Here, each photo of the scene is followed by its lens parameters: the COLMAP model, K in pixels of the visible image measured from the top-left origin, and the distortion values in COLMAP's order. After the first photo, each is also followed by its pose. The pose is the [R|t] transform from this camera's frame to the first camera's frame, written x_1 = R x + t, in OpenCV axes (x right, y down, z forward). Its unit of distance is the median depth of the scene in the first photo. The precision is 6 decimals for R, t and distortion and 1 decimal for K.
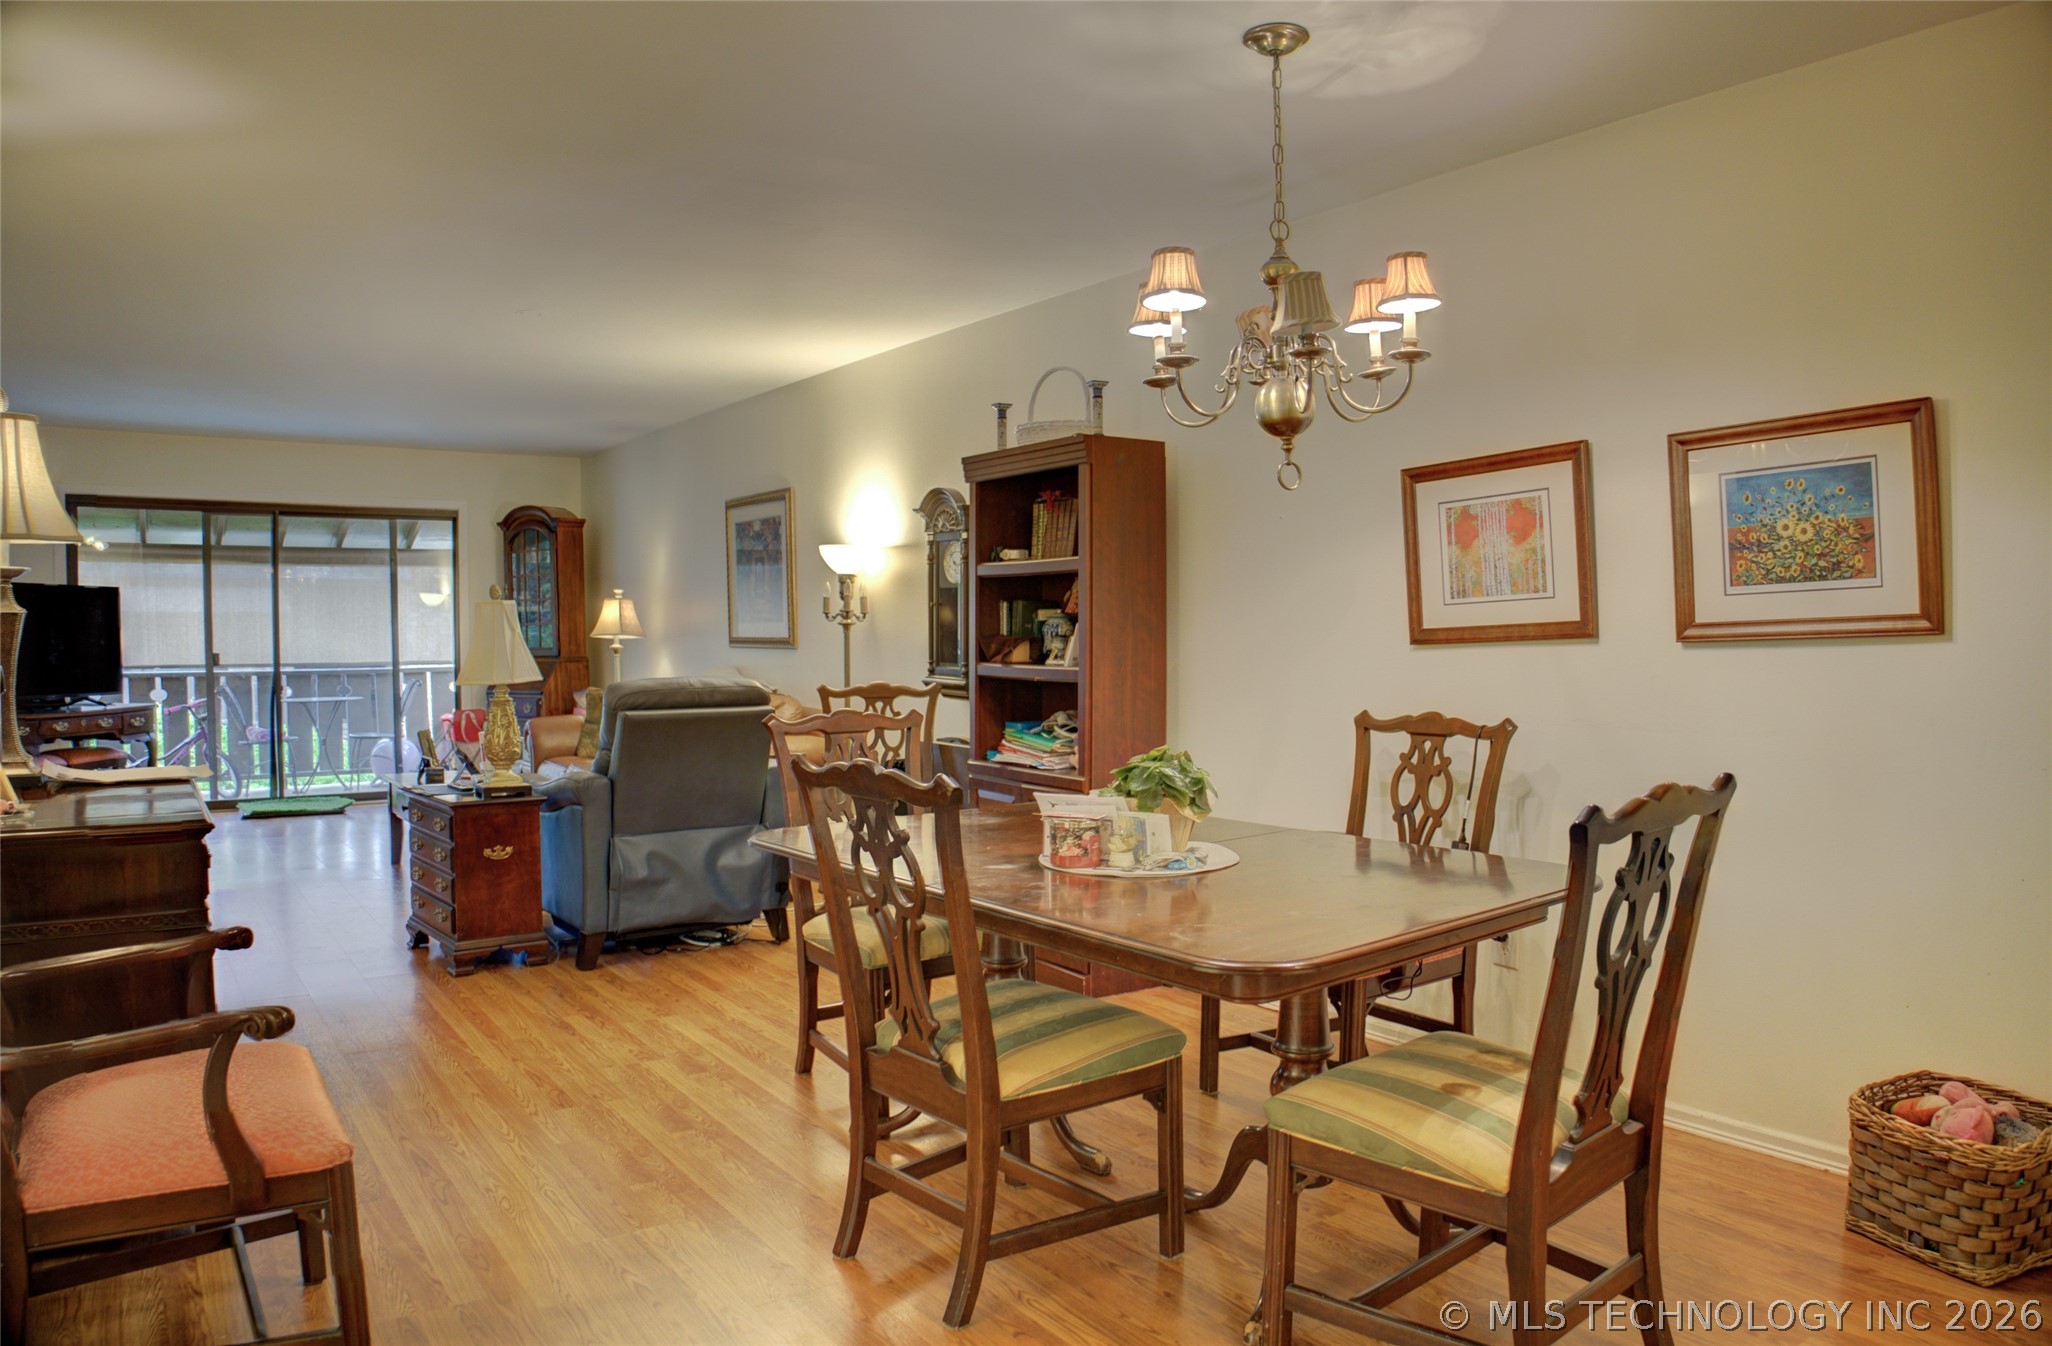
lens RADIAL K [[1381.9, 0, 1026.0], [0, 1381.9, 673.0], [0, 0, 1]] dist [-0.122989, 0.045379]
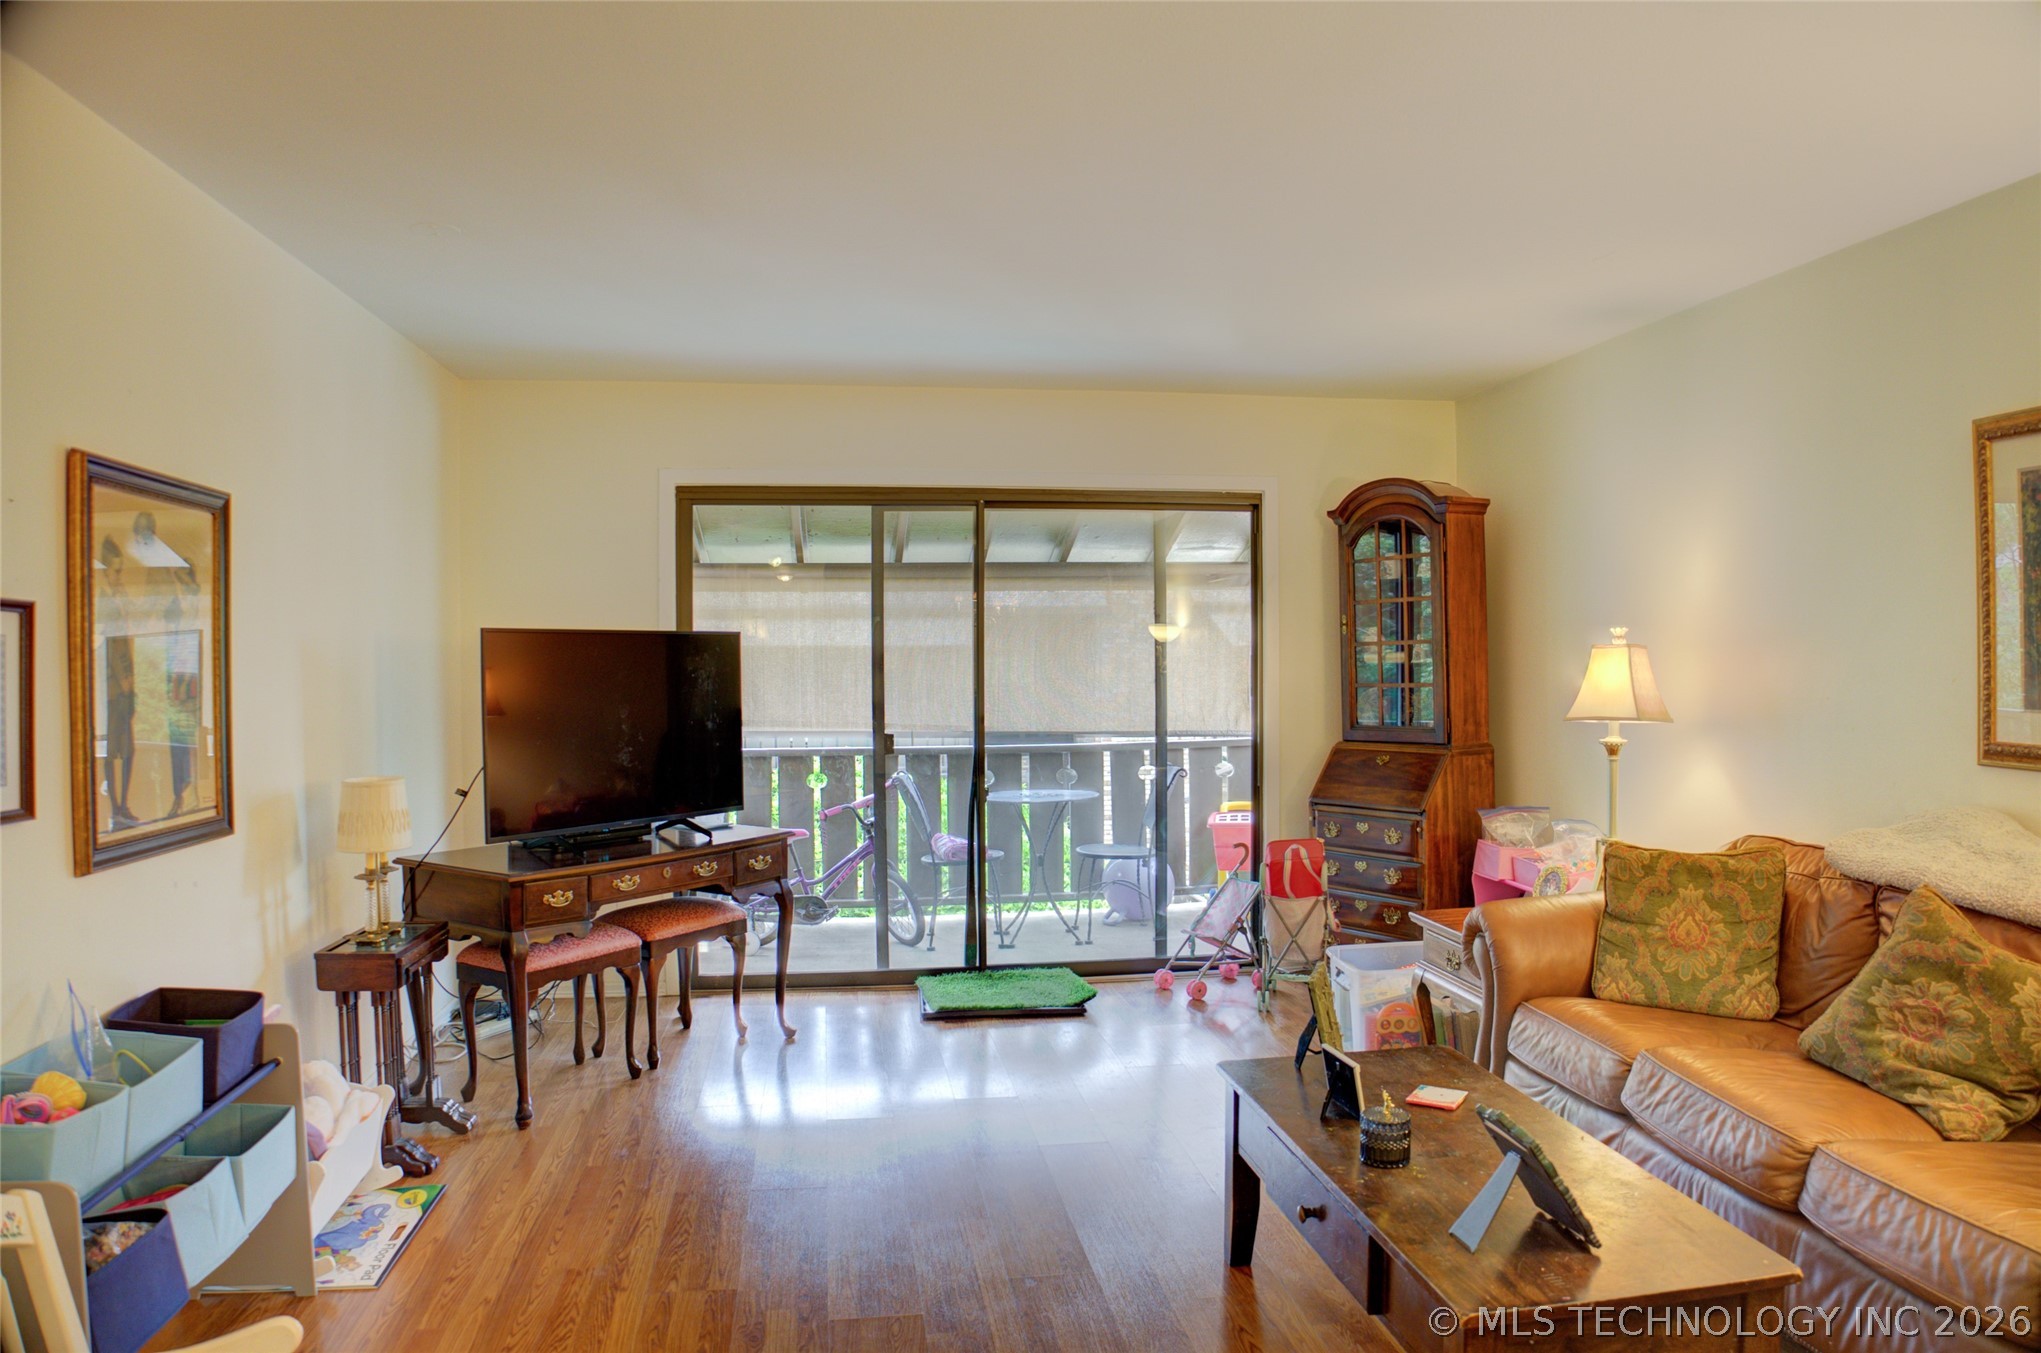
lens RADIAL K [[1359.3, 0, 1047.3], [0, 1359.3, 676.1], [0, 0, 1]] dist [-0.095656, 0.004182]
pose [[0.902796, 0.003548, -0.430054, -0.276953], [-0.008620, 0.999914, -0.009847, -0.036506], [0.429982, 0.012597, 0.902750, 0.468795]]
